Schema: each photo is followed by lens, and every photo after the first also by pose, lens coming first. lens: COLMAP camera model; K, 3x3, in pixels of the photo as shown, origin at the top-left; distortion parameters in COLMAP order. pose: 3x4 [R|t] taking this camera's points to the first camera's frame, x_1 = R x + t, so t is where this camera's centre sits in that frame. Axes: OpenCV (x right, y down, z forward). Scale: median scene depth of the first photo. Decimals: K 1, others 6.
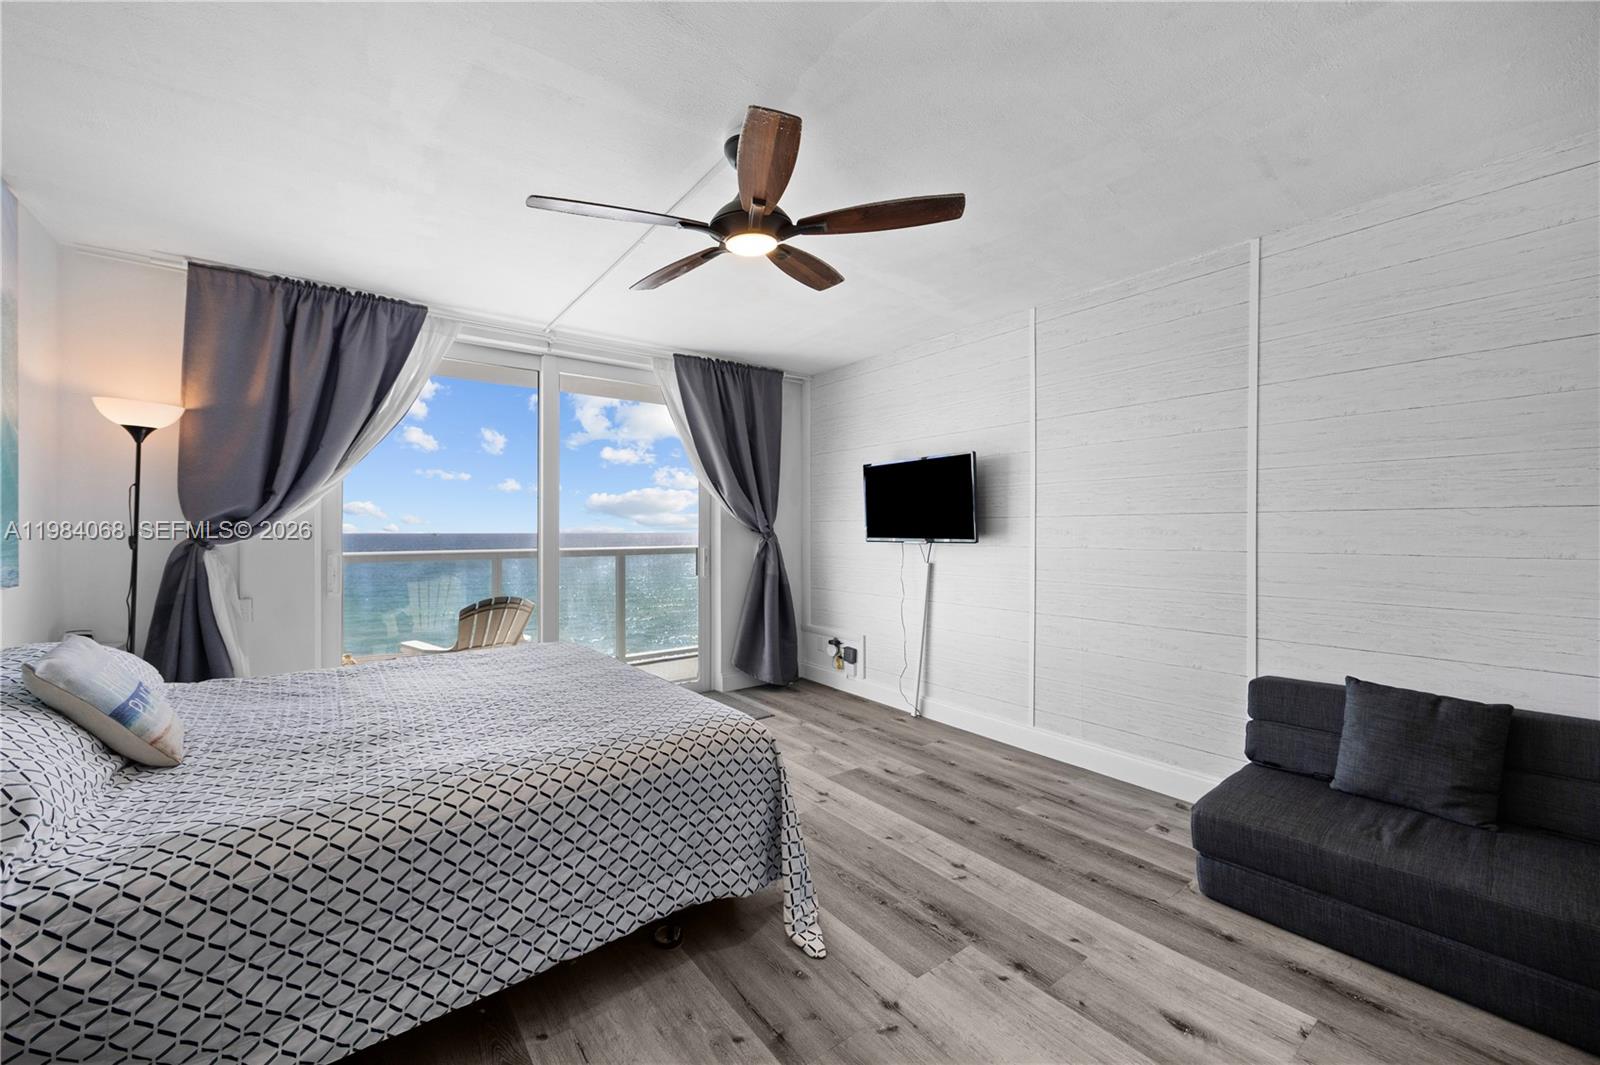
lens RADIAL K [[638.3, 0, 844.6], [0, 638.3, 530.1], [0, 0, 1]] dist [-0.001233, -0.000108]
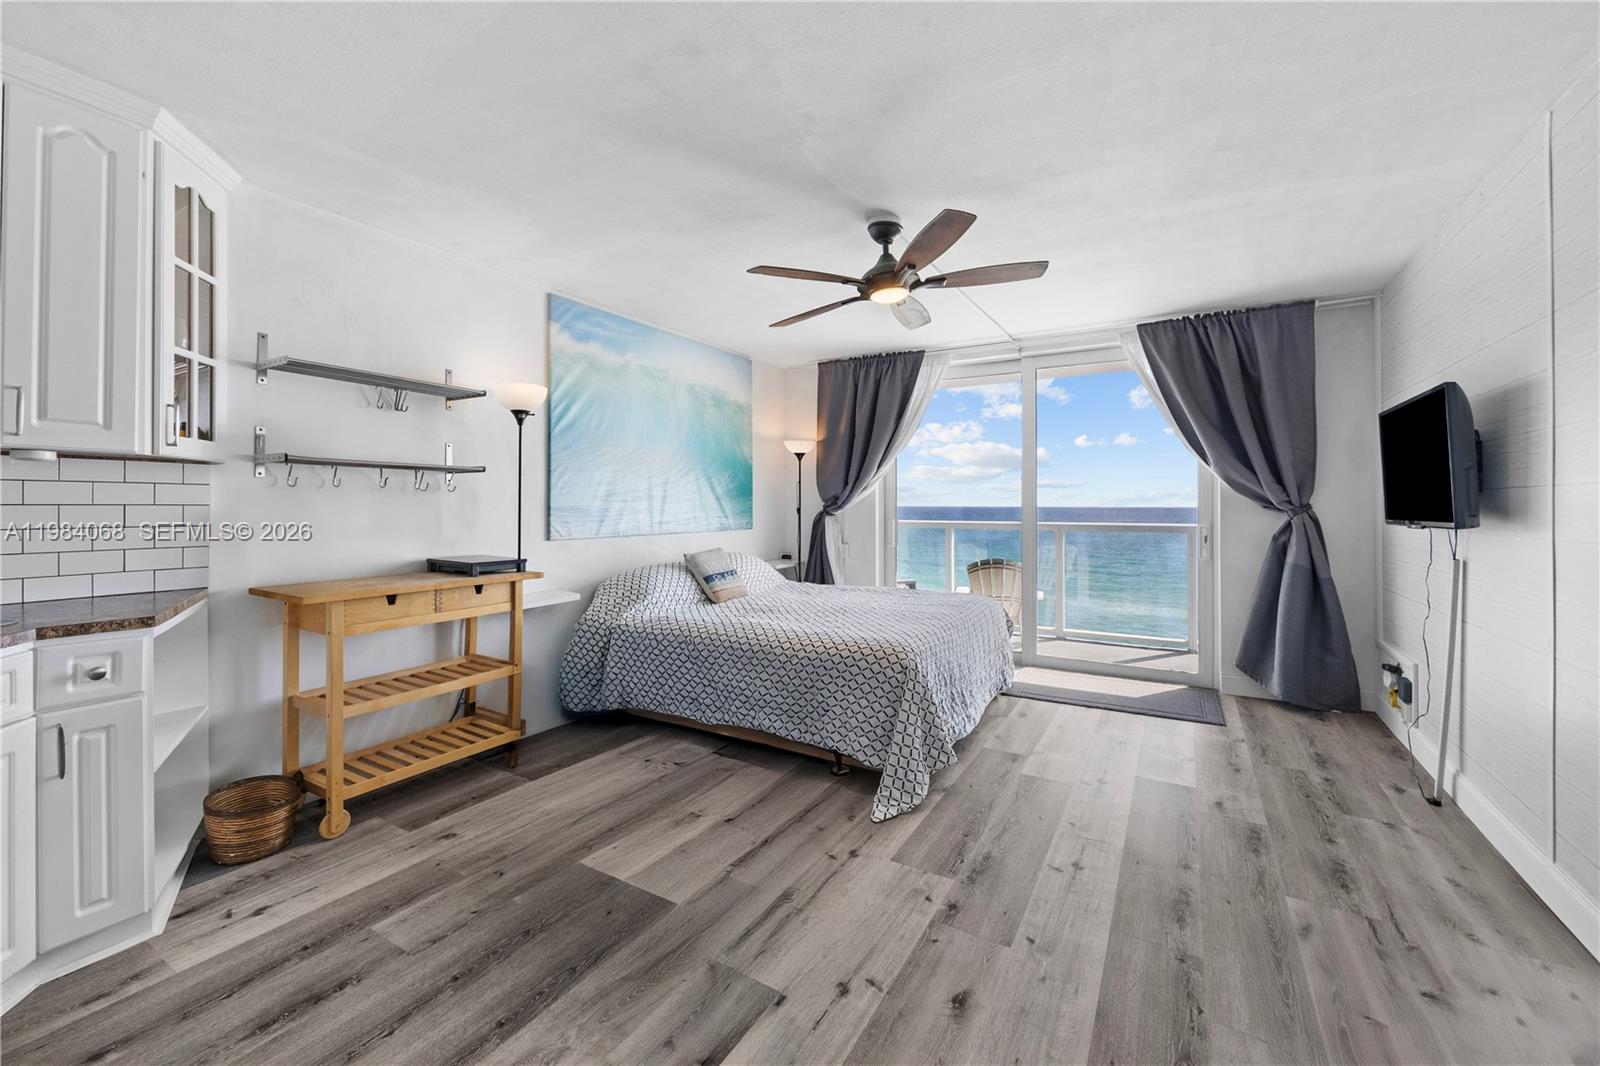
lens RADIAL K [[673.0, 0, 770.1], [0, 673.0, 504.3], [0, 0, 1]] dist [0.000231, -0.000081]
pose [[0.329160, 0.003287, -0.944268, 0.553610], [-0.002762, 0.999993, 0.002519, -0.003857], [0.944270, 0.001779, 0.329167, 0.141779]]
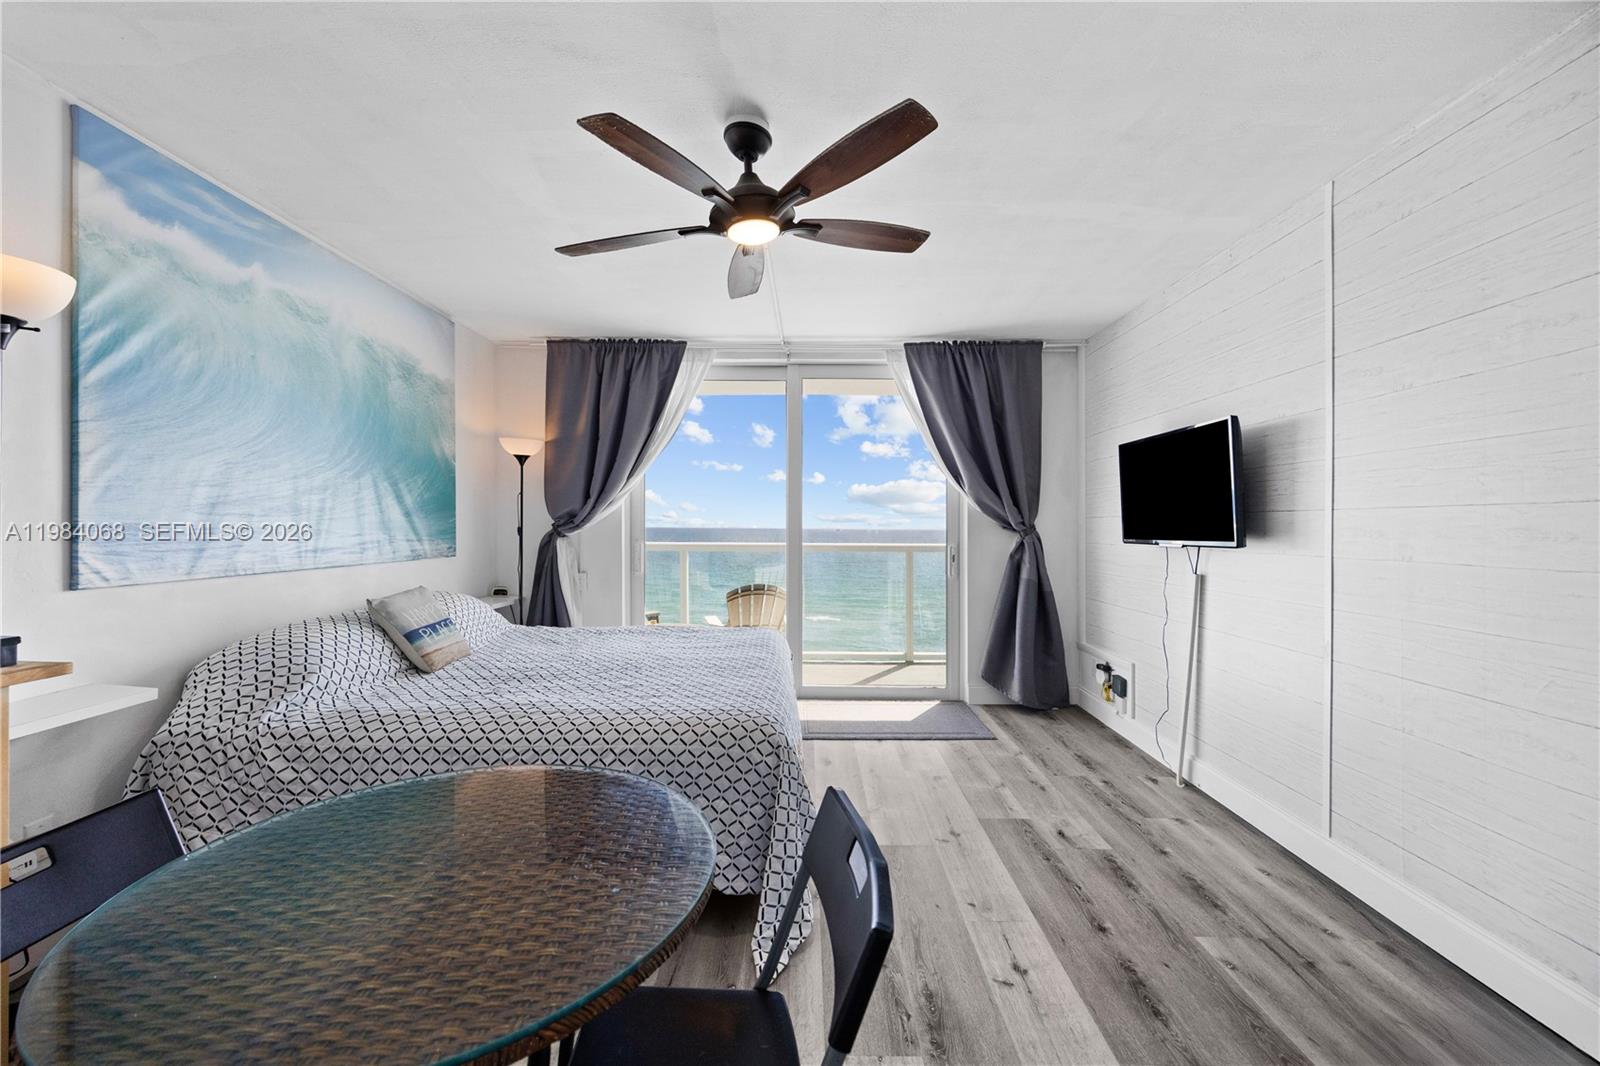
lens RADIAL K [[671.4, 0, 796.8], [0, 671.4, 529.9], [0, 0, 1]] dist [0.000106, -0.000288]
pose [[0.767548, 0.011735, -0.640884, 0.277146], [-0.008476, 0.999931, 0.008158, -0.001319], [0.640935, -0.000829, 0.767595, 0.123712]]
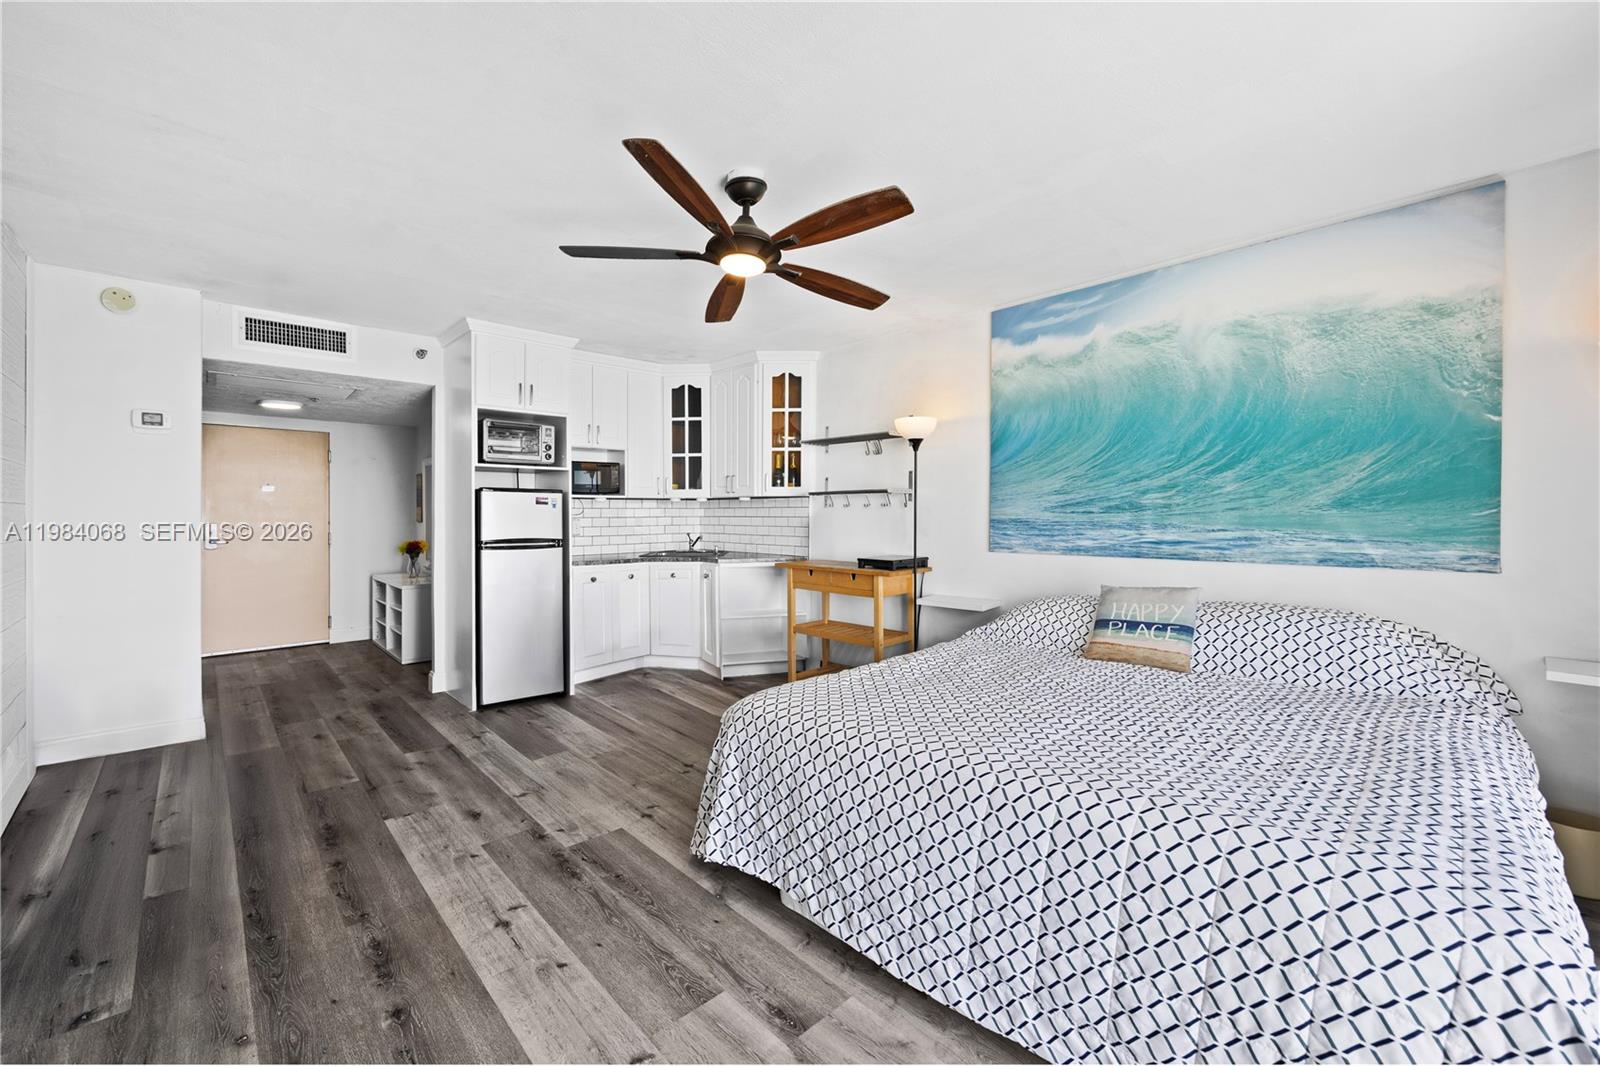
lens RADIAL K [[630.9, 0, 780.0], [0, 630.9, 519.3], [0, 0, 1]] dist [-0.000643, -0.000096]
pose [[-0.998558, 0.005263, -0.053418, -0.065185], [0.004884, 0.999962, 0.007220, -0.004501], [0.053454, 0.006949, -0.998546, 1.033758]]
